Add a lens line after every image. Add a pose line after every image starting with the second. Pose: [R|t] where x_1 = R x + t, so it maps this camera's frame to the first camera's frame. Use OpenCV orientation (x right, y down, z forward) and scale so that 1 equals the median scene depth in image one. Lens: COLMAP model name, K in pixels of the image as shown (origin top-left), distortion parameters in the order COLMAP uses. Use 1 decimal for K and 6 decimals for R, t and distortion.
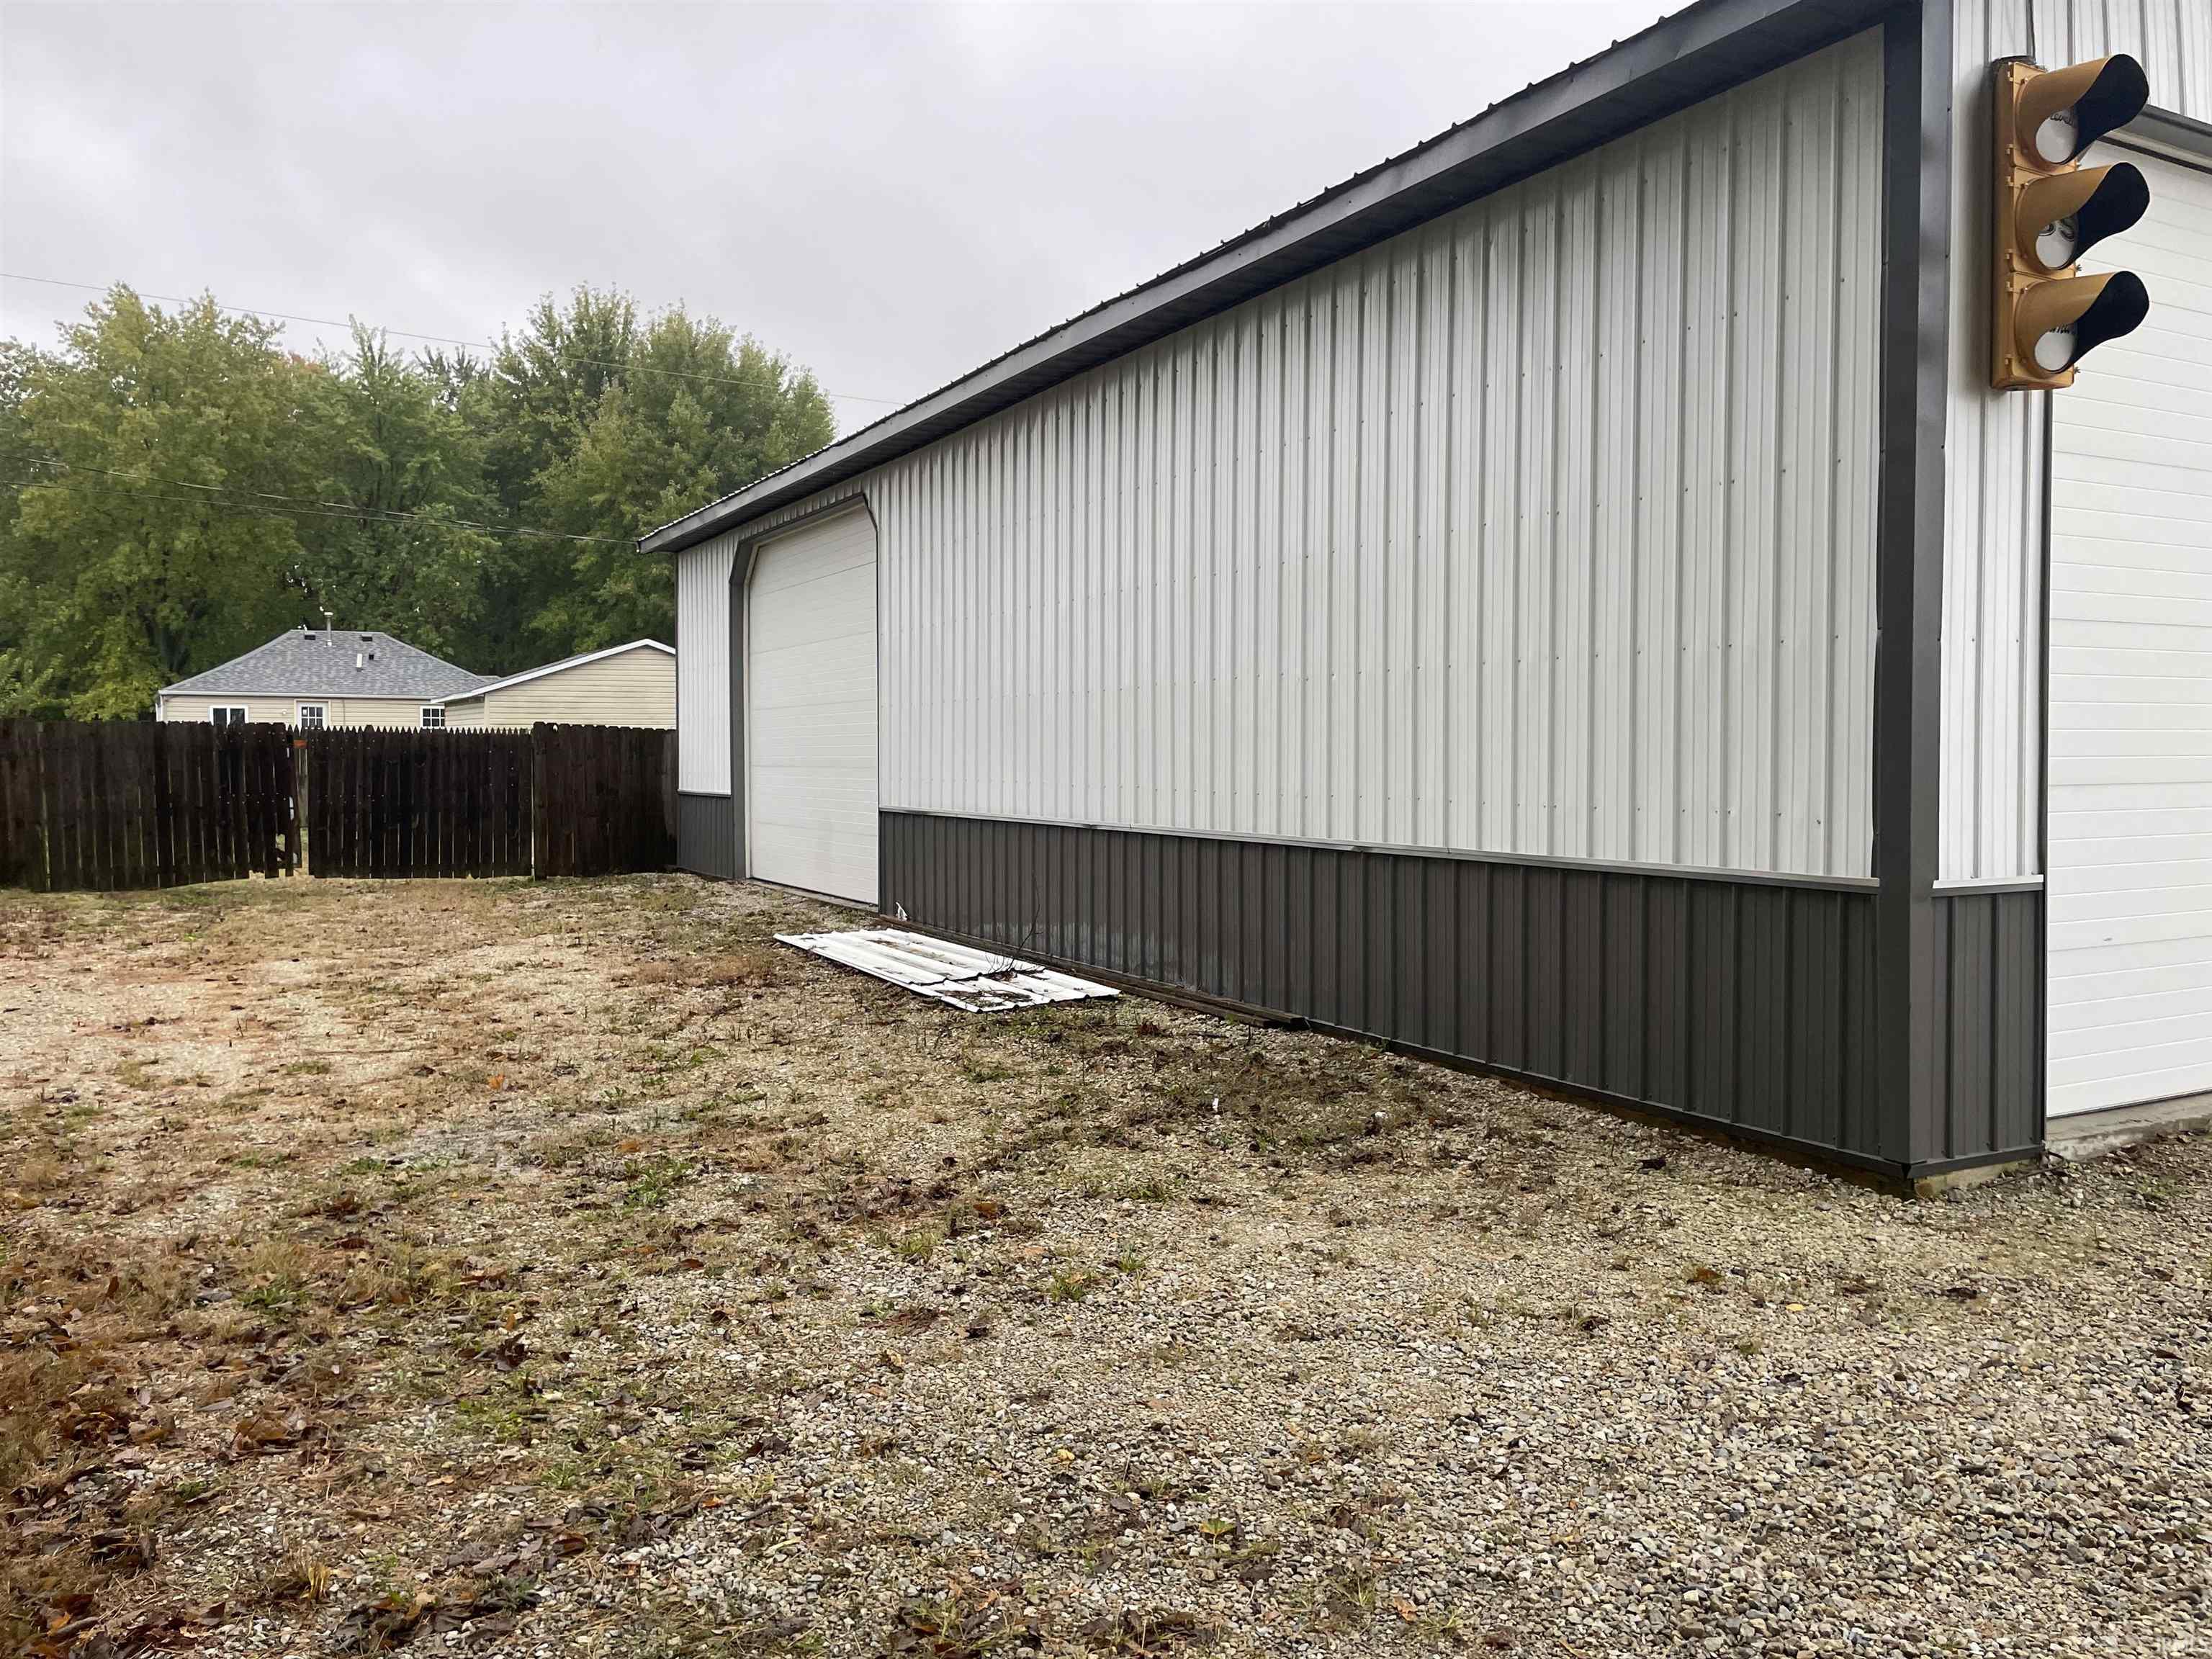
lens RADIAL K [[1678.0, 0, 1036.9], [0, 1678.0, 827.9], [0, 0, 1]] dist [0.057536, -0.002750]
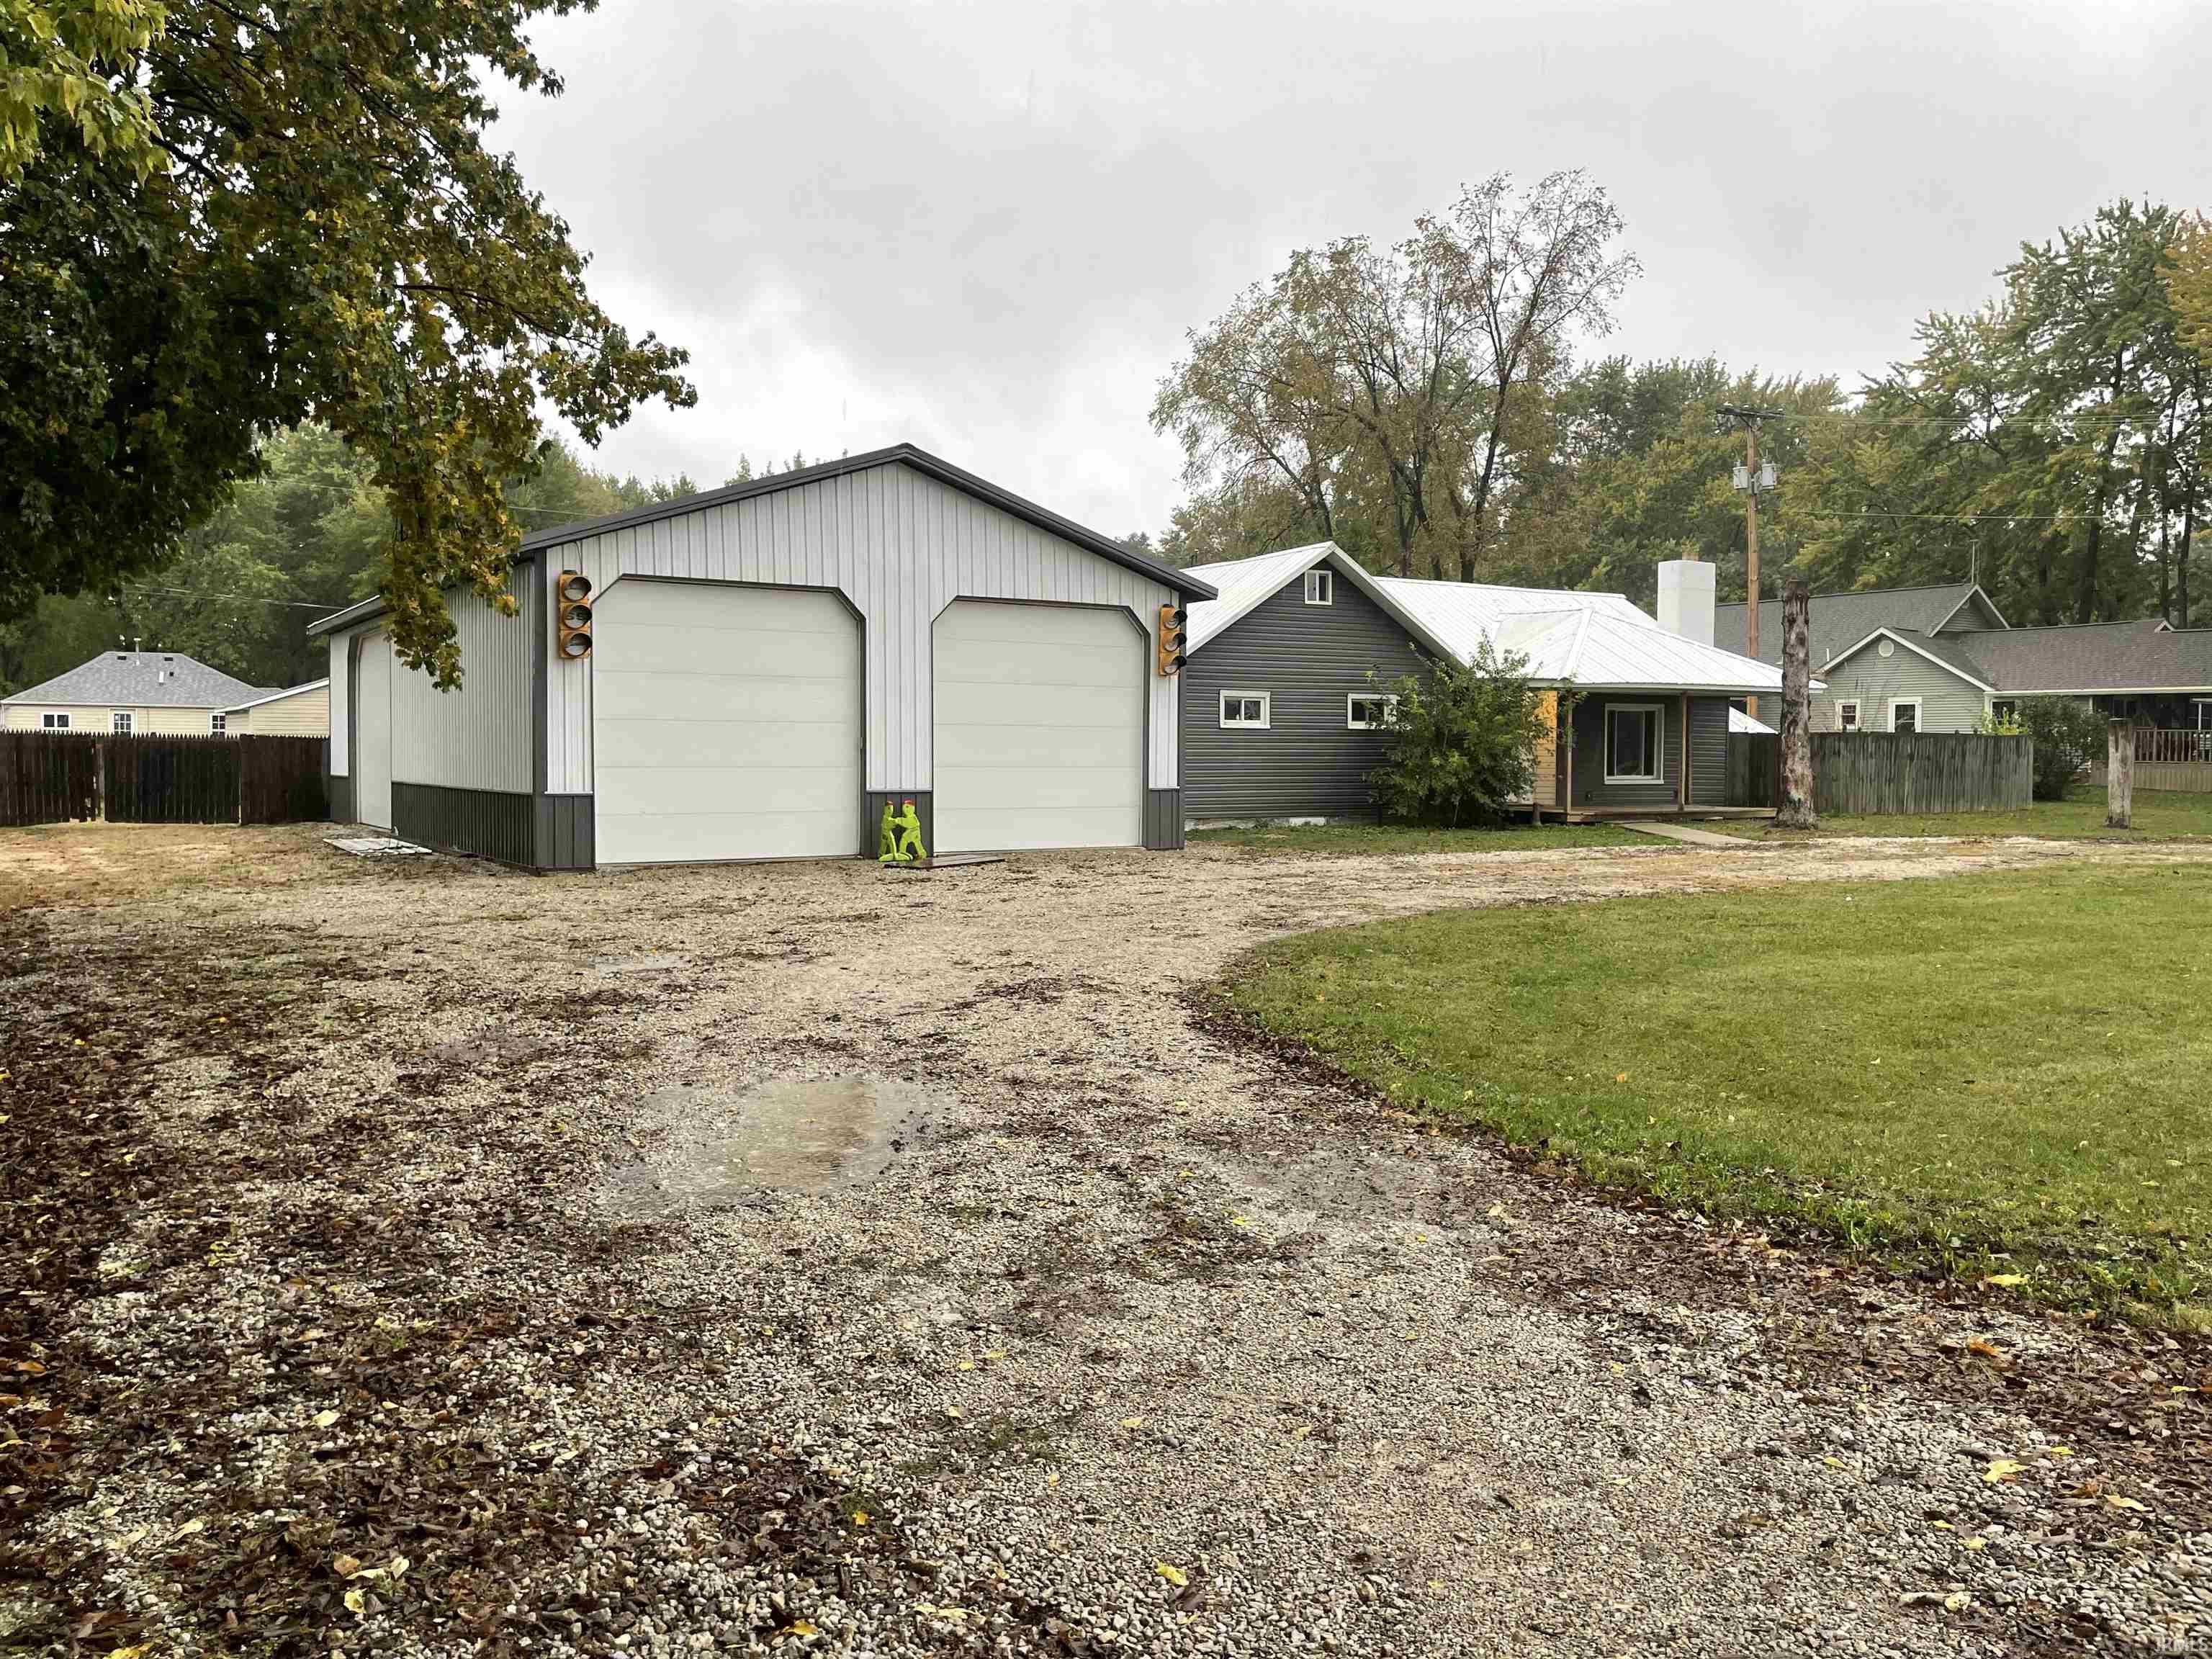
lens RADIAL K [[1678.0, 0, 1036.9], [0, 1678.0, 827.9], [0, 0, 1]] dist [0.057536, -0.002750]
pose [[0.997035, -0.006188, 0.076695, 0.371900], [0.005731, 0.999964, 0.006186, 0.026407], [-0.076730, -0.005728, 0.997035, -0.784348]]
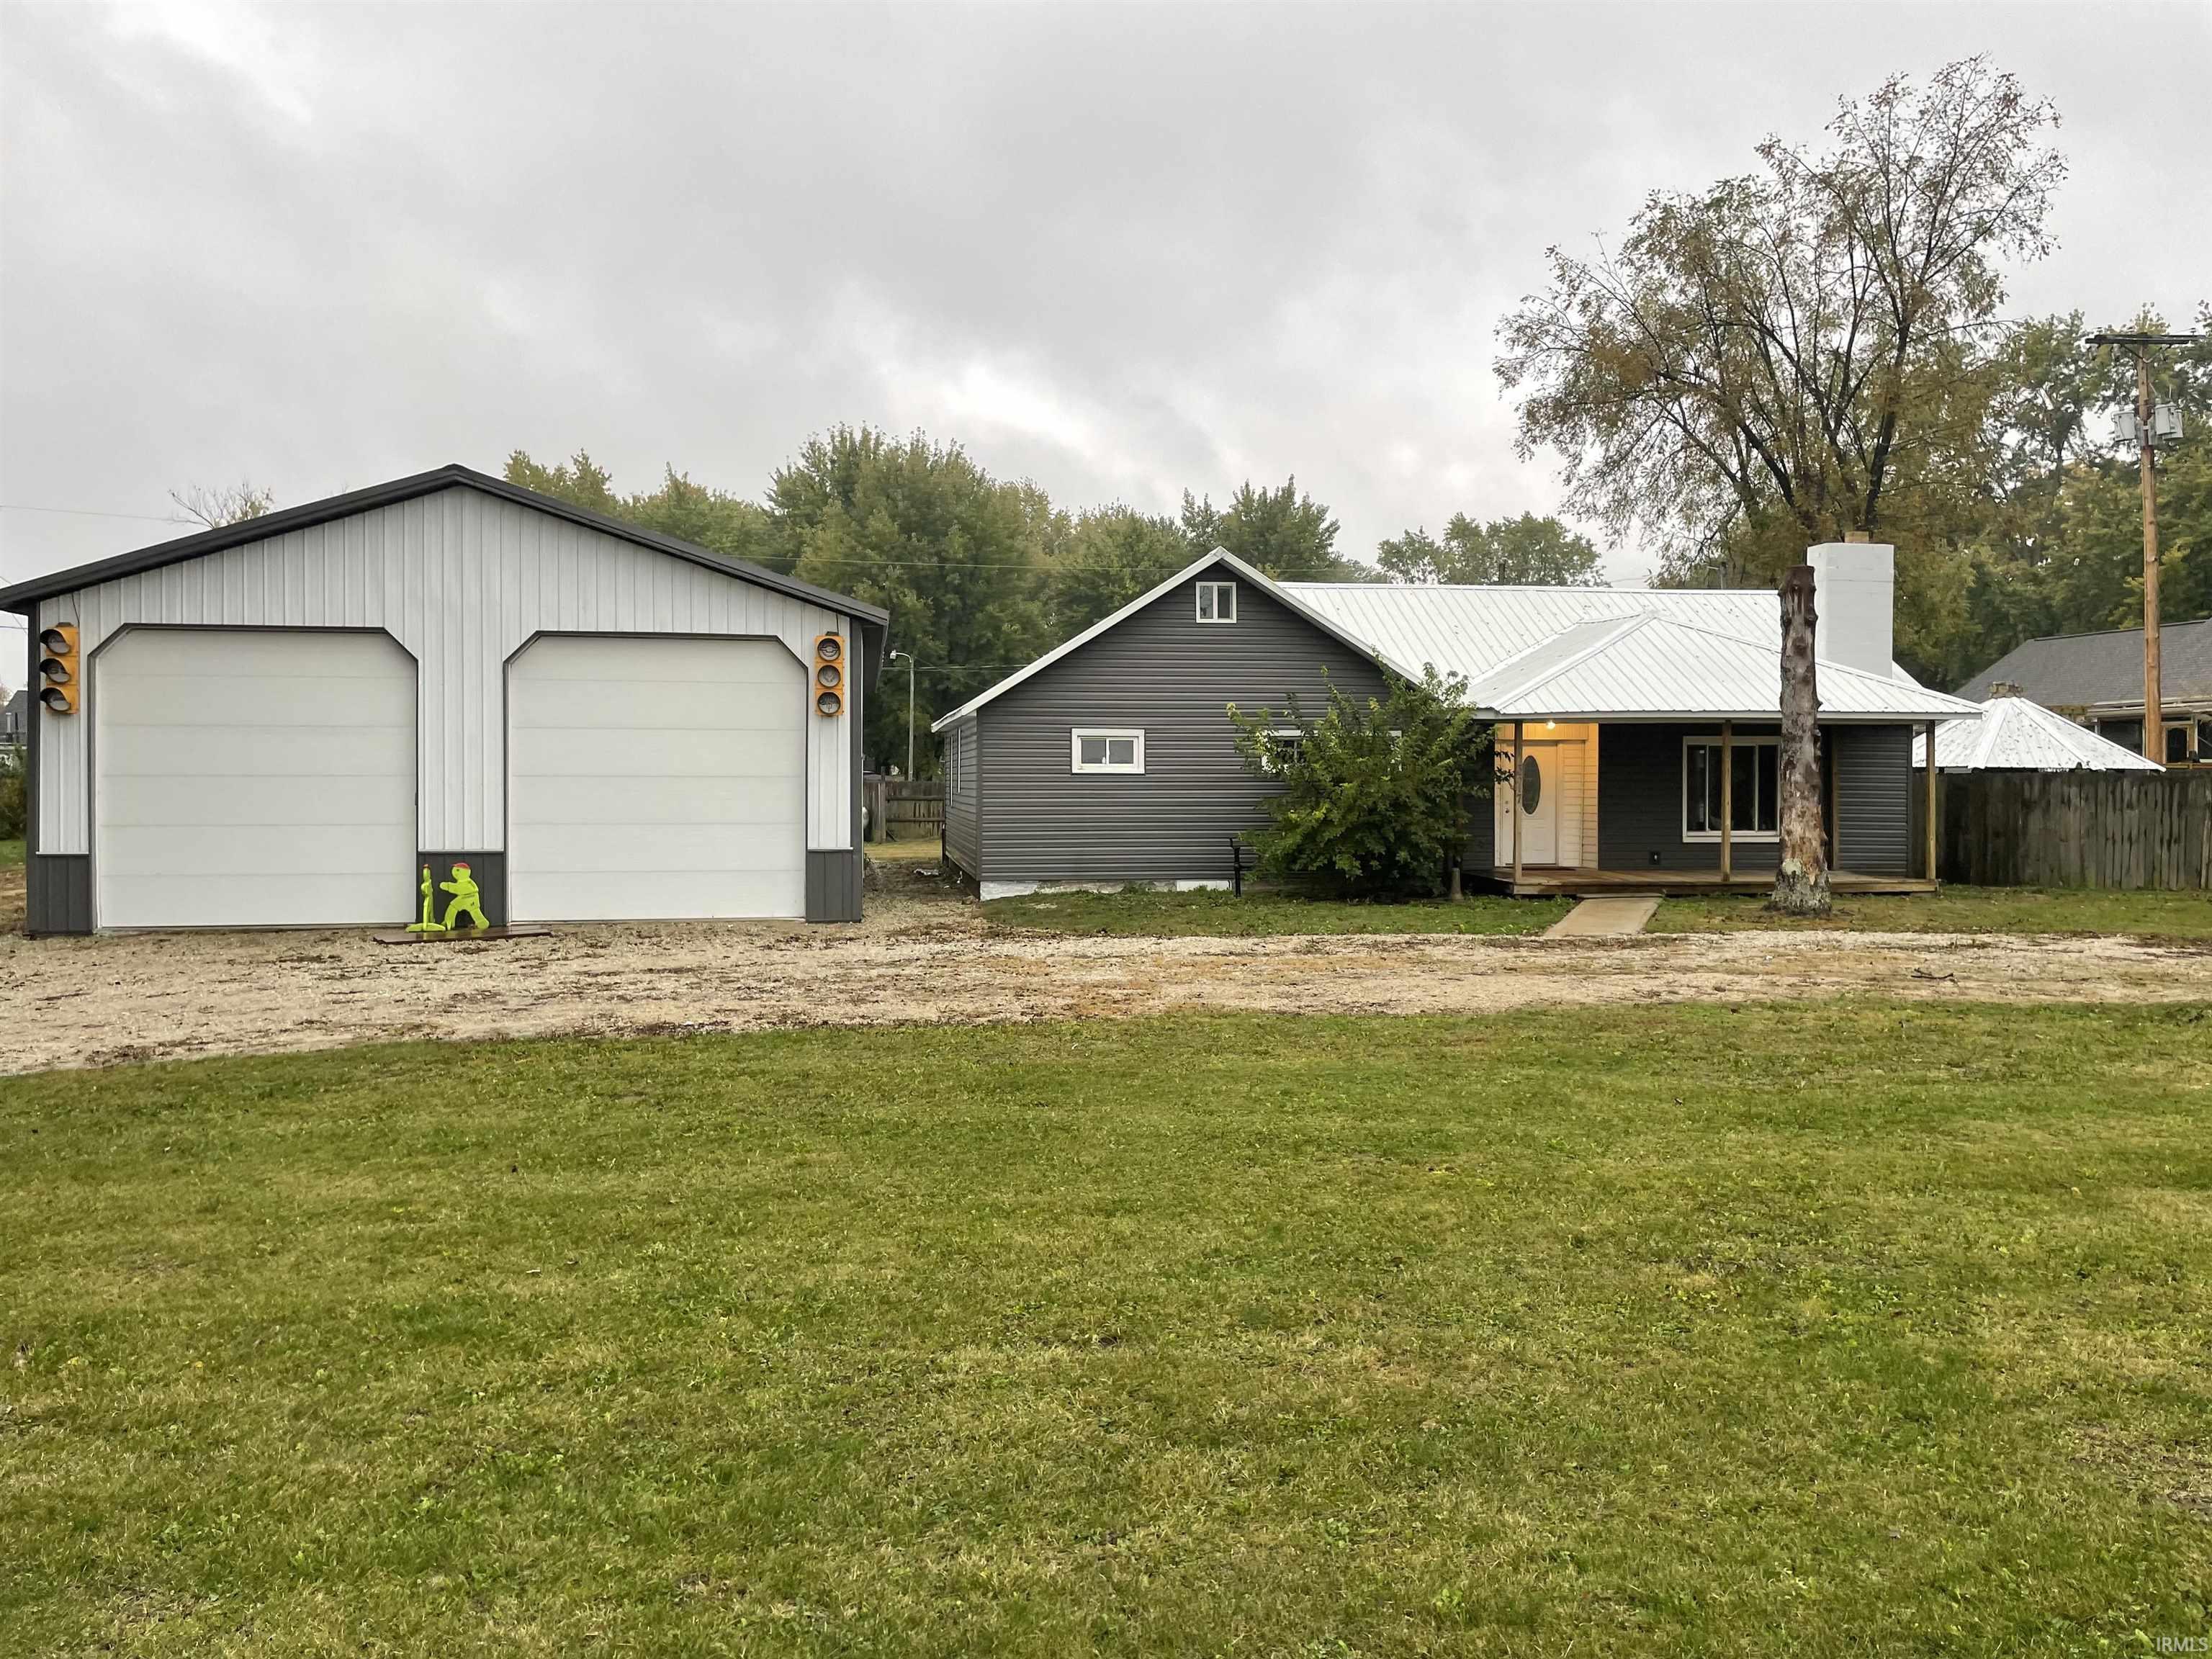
lens RADIAL K [[1651.0, 0, 1111.5], [0, 1651.0, 796.4], [0, 0, 1]] dist [0.040934, -0.002083]
pose [[0.950294, -0.001871, -0.311349, 1.070376], [-0.007226, 0.999580, -0.028062, -0.000877], [0.311271, 0.028917, 0.949881, -0.468160]]
